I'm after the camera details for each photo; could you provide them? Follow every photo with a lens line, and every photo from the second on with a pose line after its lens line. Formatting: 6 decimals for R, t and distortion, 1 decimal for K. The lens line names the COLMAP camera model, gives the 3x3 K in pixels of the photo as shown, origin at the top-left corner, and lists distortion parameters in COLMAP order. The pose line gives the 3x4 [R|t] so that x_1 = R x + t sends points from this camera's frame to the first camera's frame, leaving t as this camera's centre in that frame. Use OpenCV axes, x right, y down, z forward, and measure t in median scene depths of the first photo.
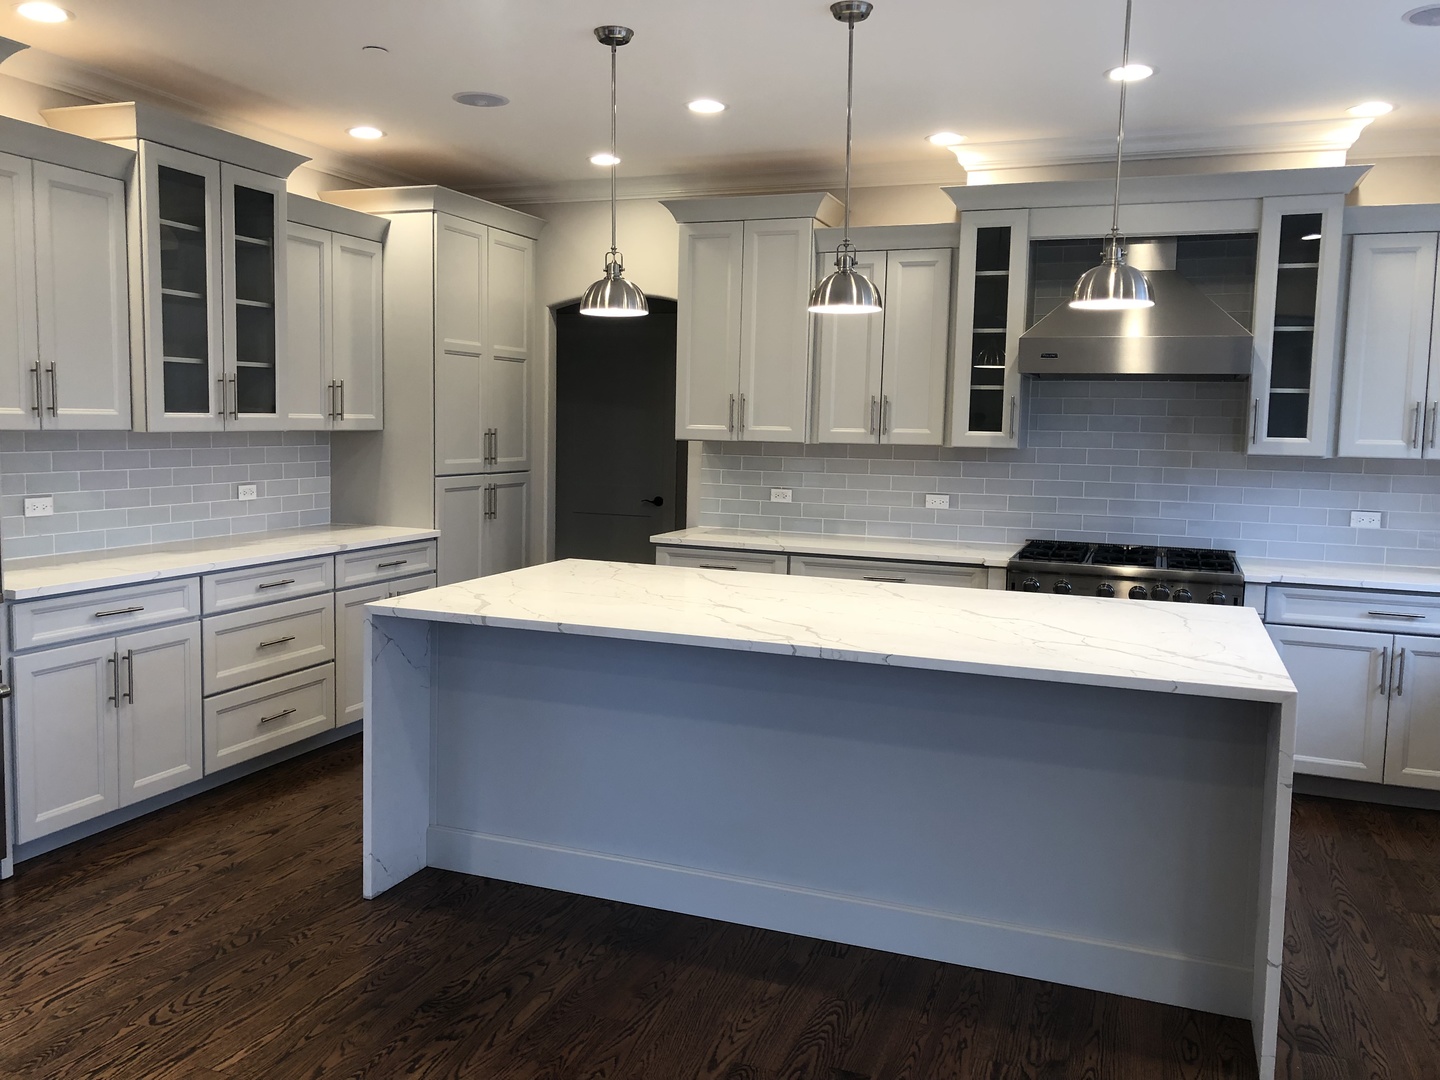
lens RADIAL K [[1180.5, 0, 691.5], [0, 1180.5, 532.8], [0, 0, 1]] dist [0.041827, -0.042240]
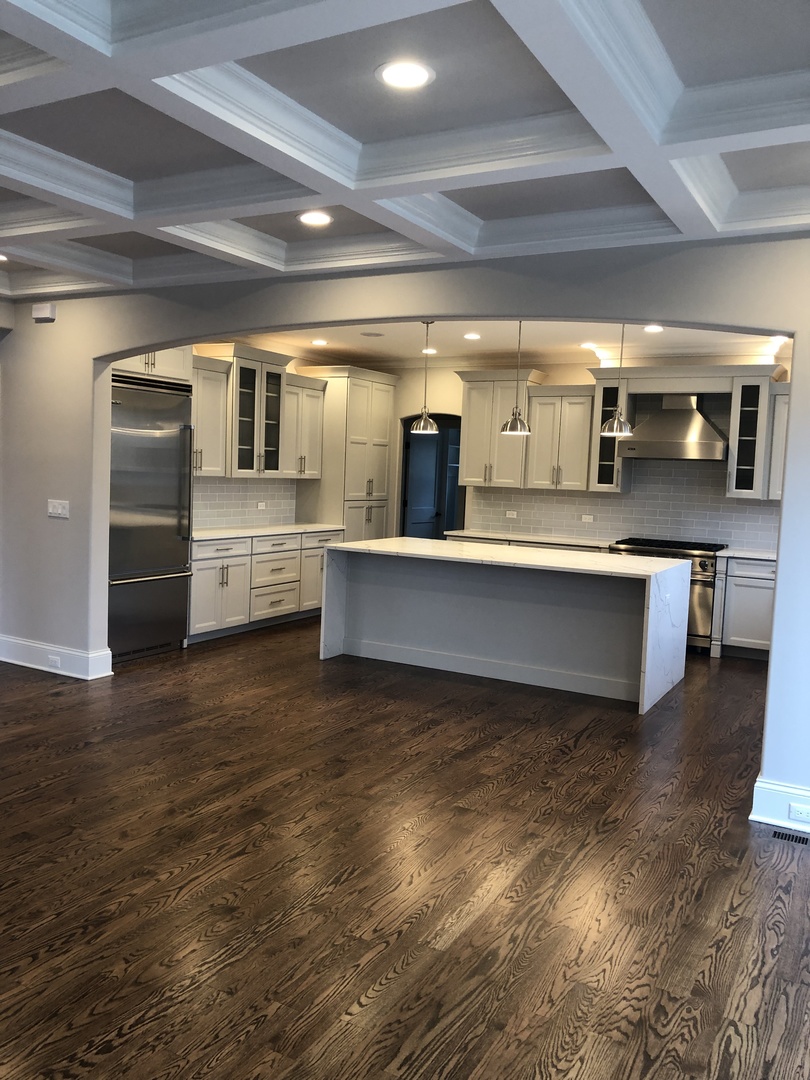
lens RADIAL K [[880.4, 0, 382.4], [0, 880.4, 546.4], [0, 0, 1]] dist [0.105674, -0.272952]
pose [[0.989561, 0.029408, -0.141084, 0.087758], [-0.031228, 0.999455, -0.010705, 0.056268], [0.140693, 0.015000, 0.989940, -0.634601]]
